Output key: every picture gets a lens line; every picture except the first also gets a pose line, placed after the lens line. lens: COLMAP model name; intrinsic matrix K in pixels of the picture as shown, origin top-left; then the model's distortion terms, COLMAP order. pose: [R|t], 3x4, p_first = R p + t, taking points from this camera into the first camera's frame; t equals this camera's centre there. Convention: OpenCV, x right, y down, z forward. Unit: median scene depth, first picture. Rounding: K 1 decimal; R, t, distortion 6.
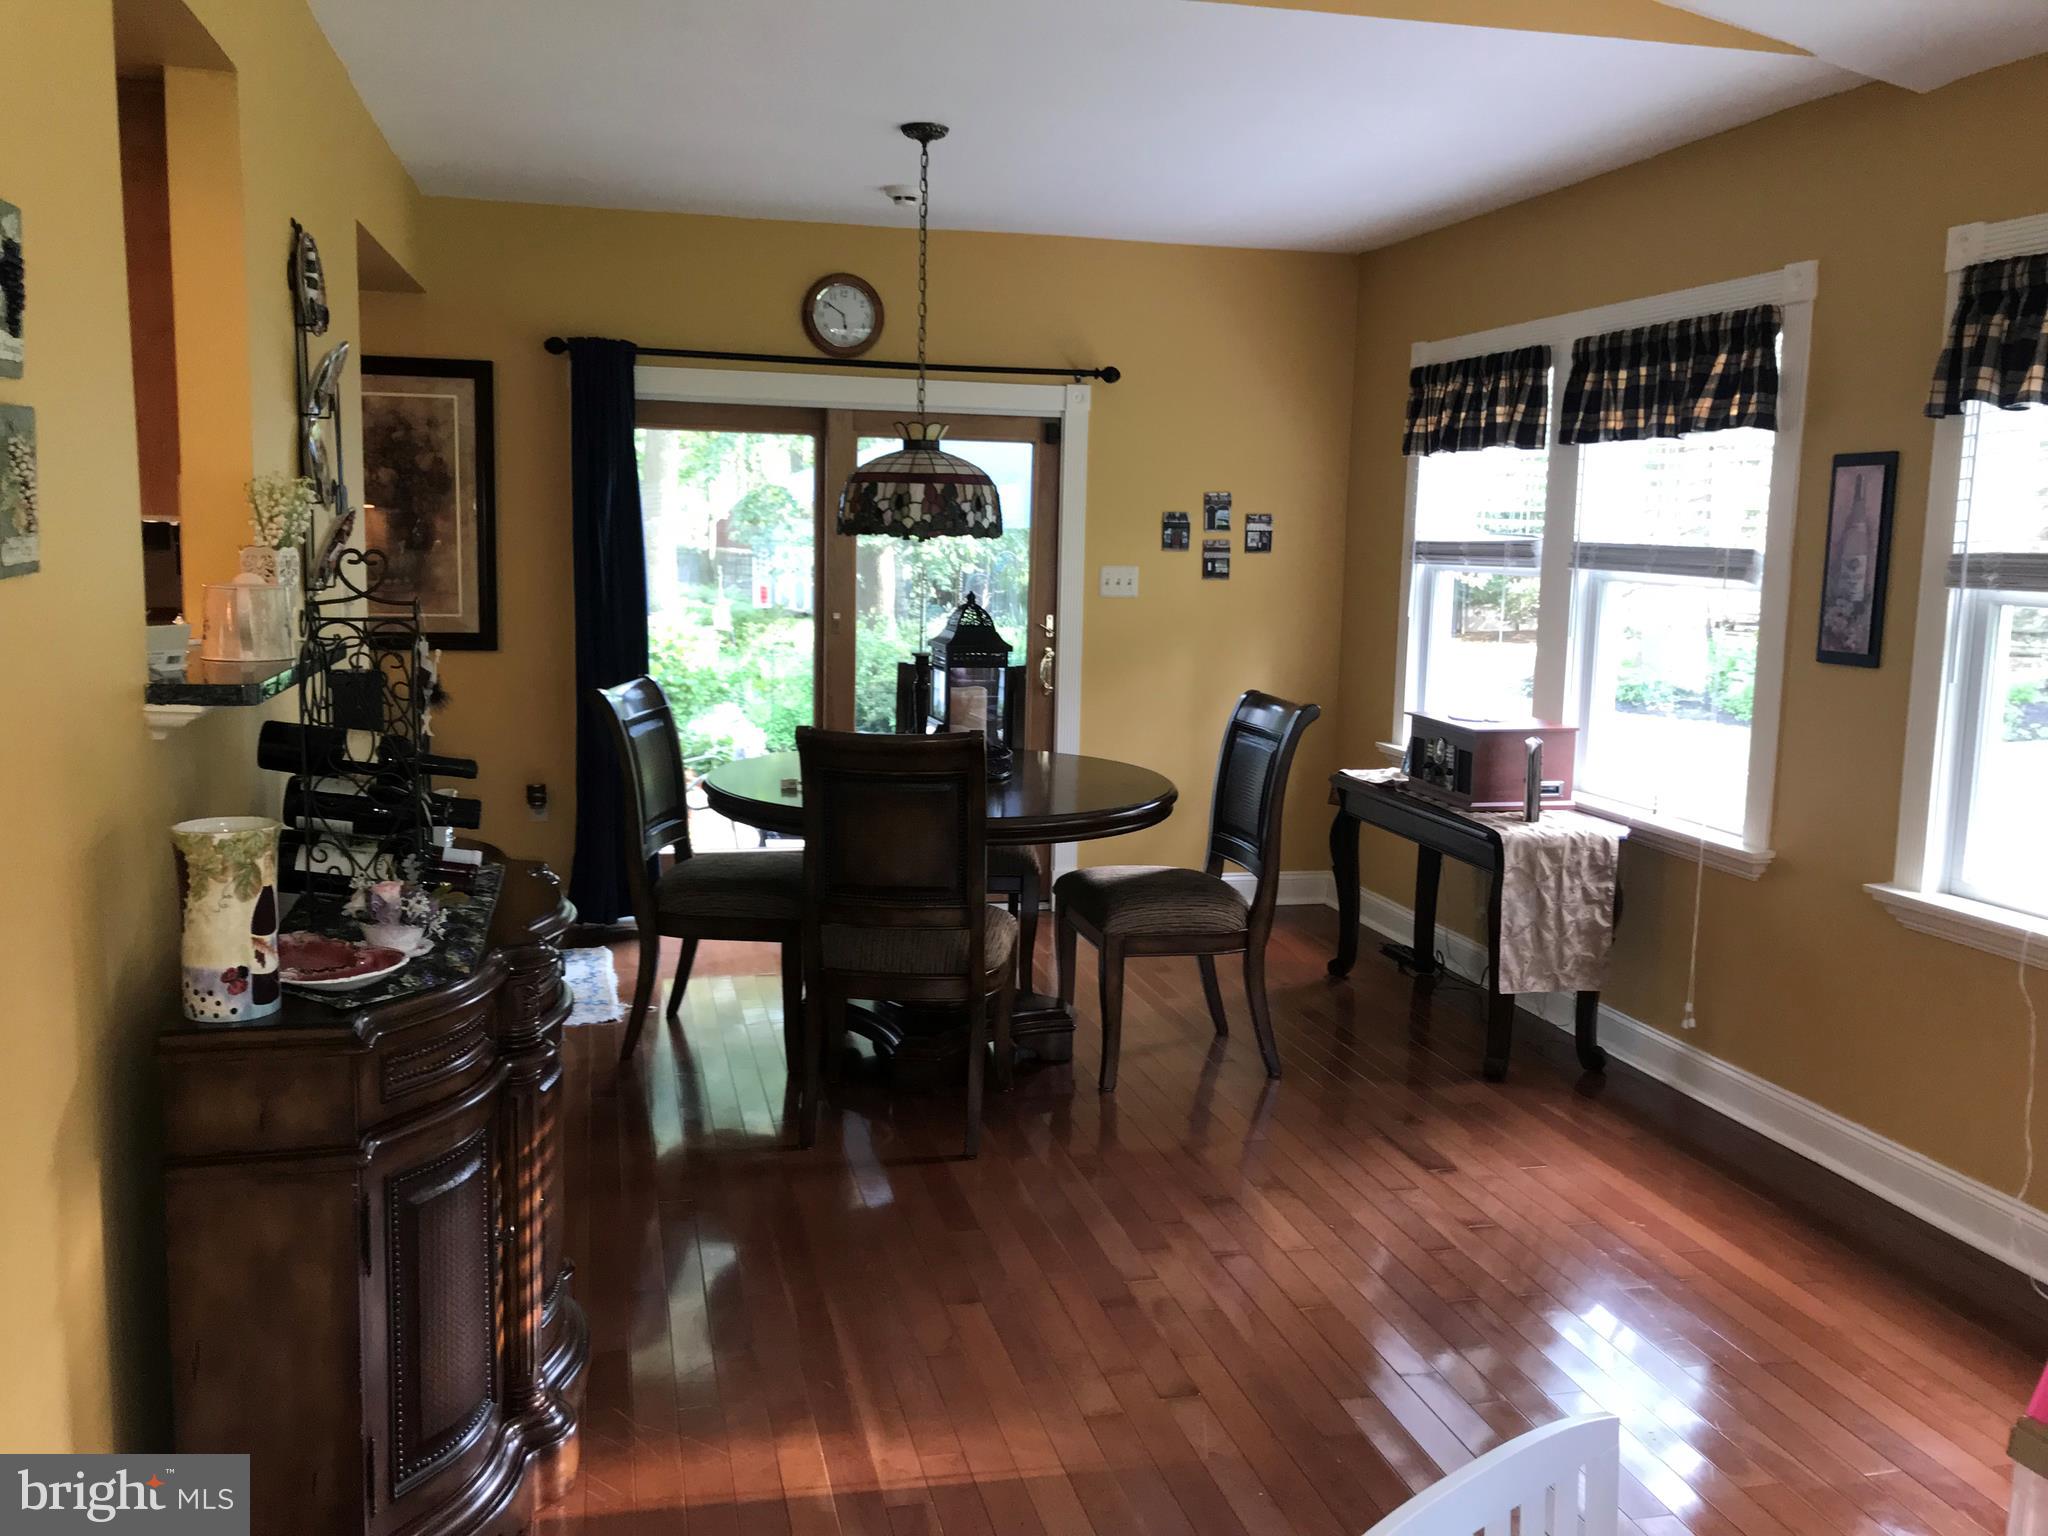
lens RADIAL K [[1716.7, 0, 1024.0], [0, 1716.7, 768.0], [0, 0, 1]] dist [0.032393, -0.017084]
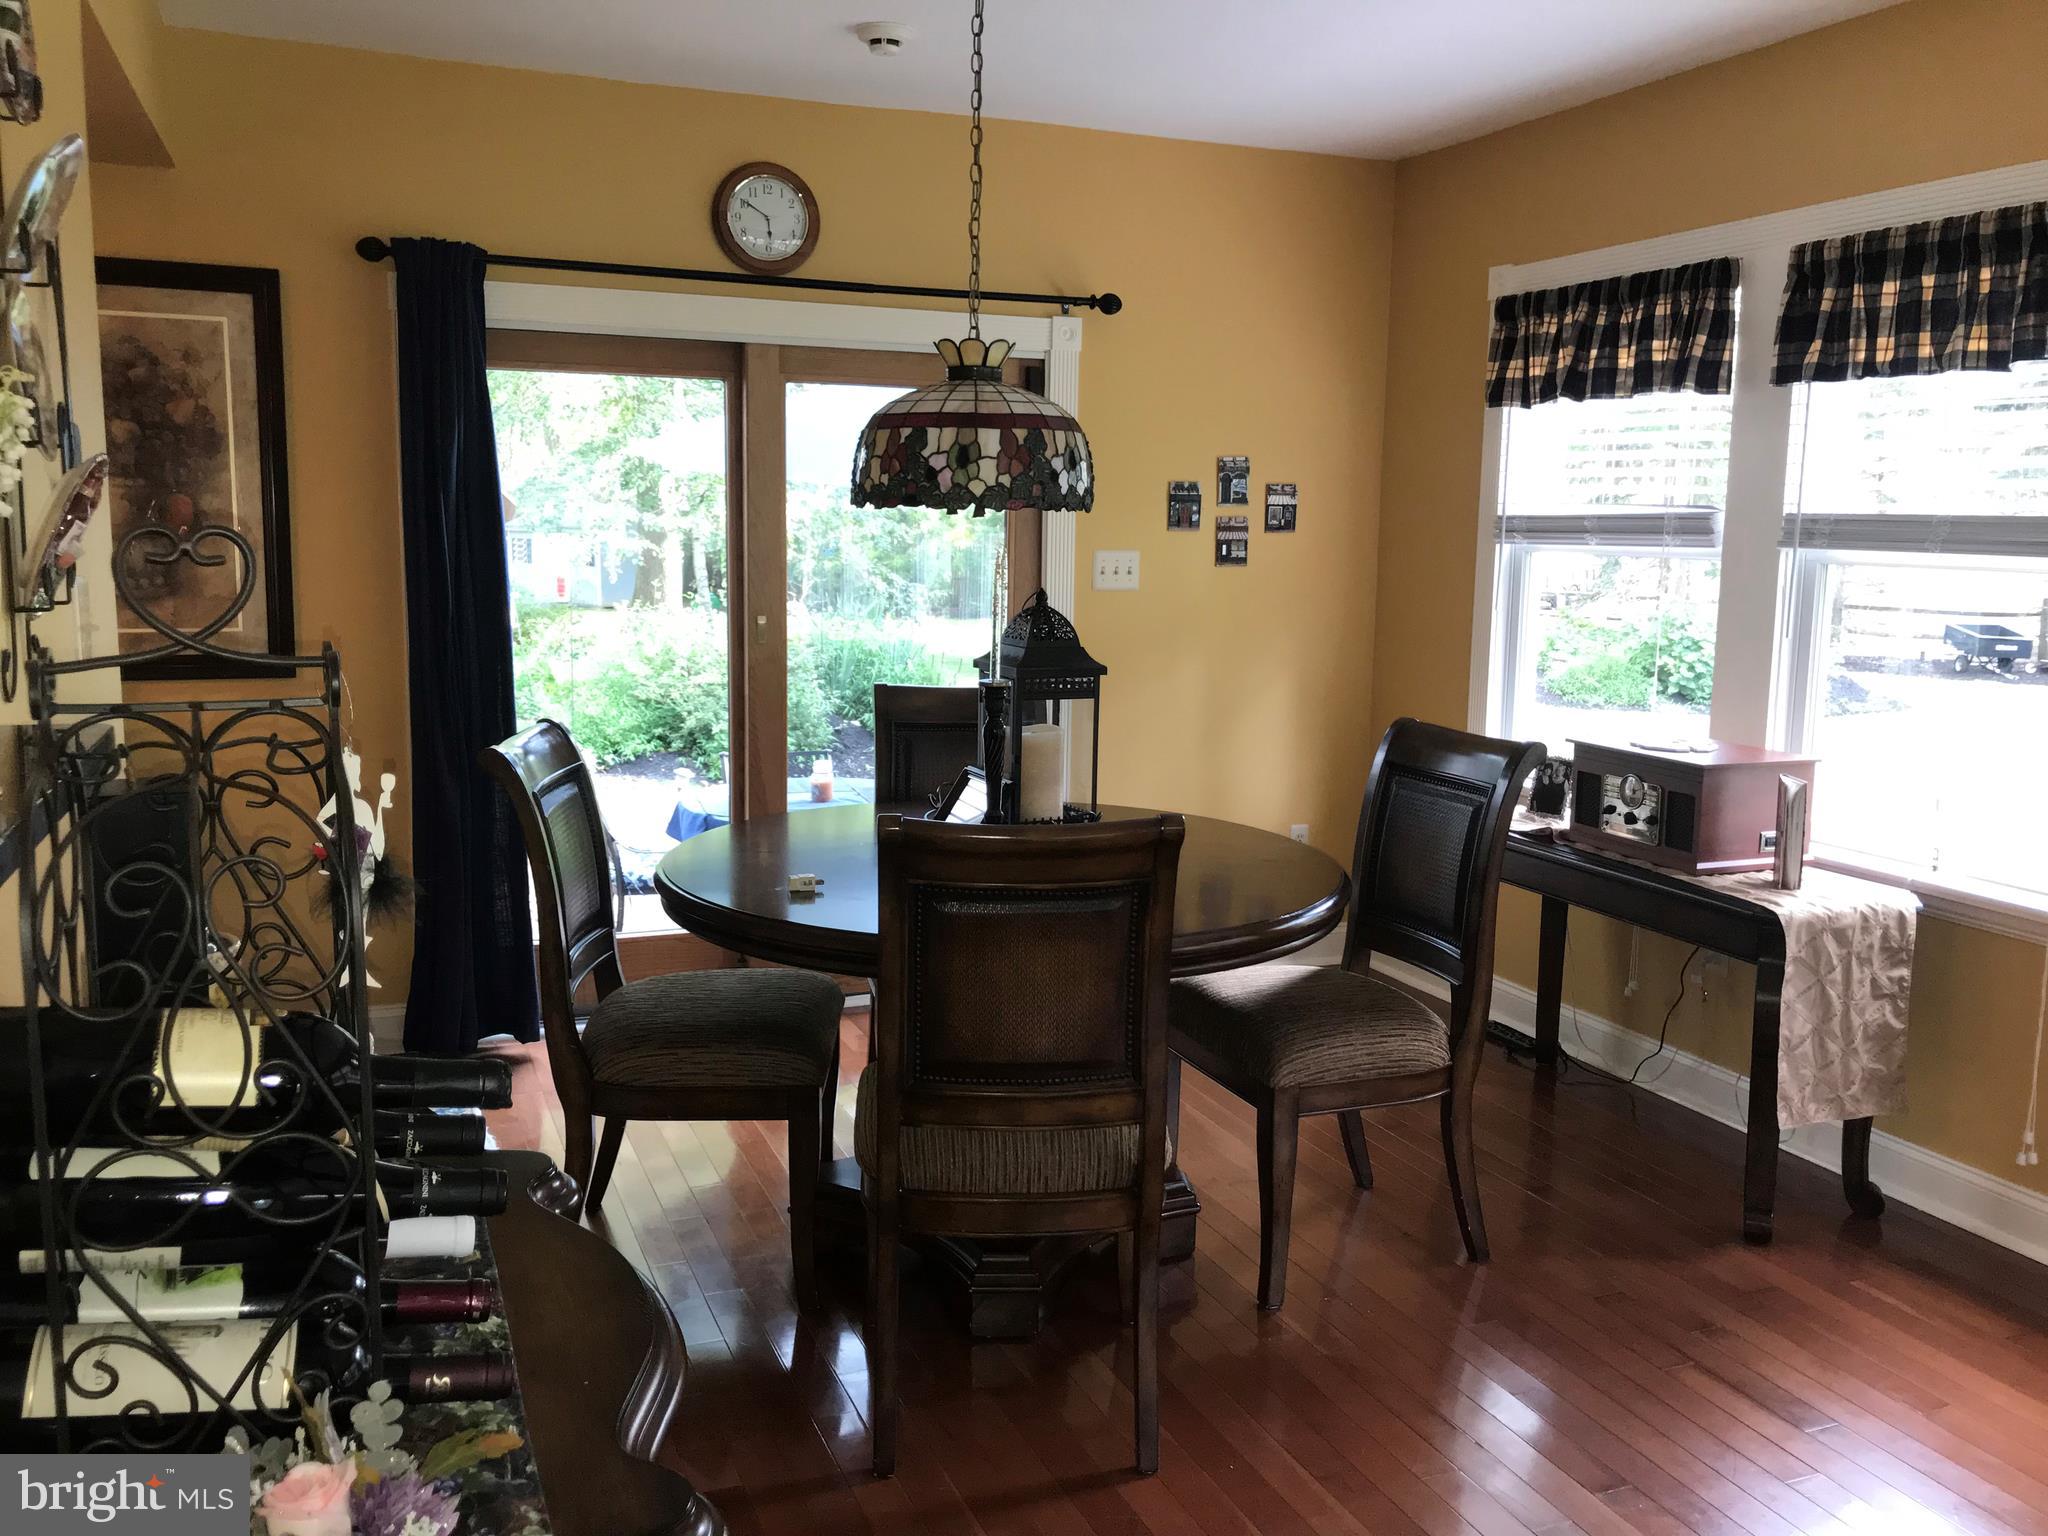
lens RADIAL K [[1697.5, 0, 1024.0], [0, 1697.5, 768.0], [0, 0, 1]] dist [-0.006366, 0.053093]
pose [[0.989103, -0.027918, 0.144556, -0.125255], [0.026441, 0.999577, 0.012128, -0.035425], [-0.144833, -0.008173, 0.989422, 0.293829]]
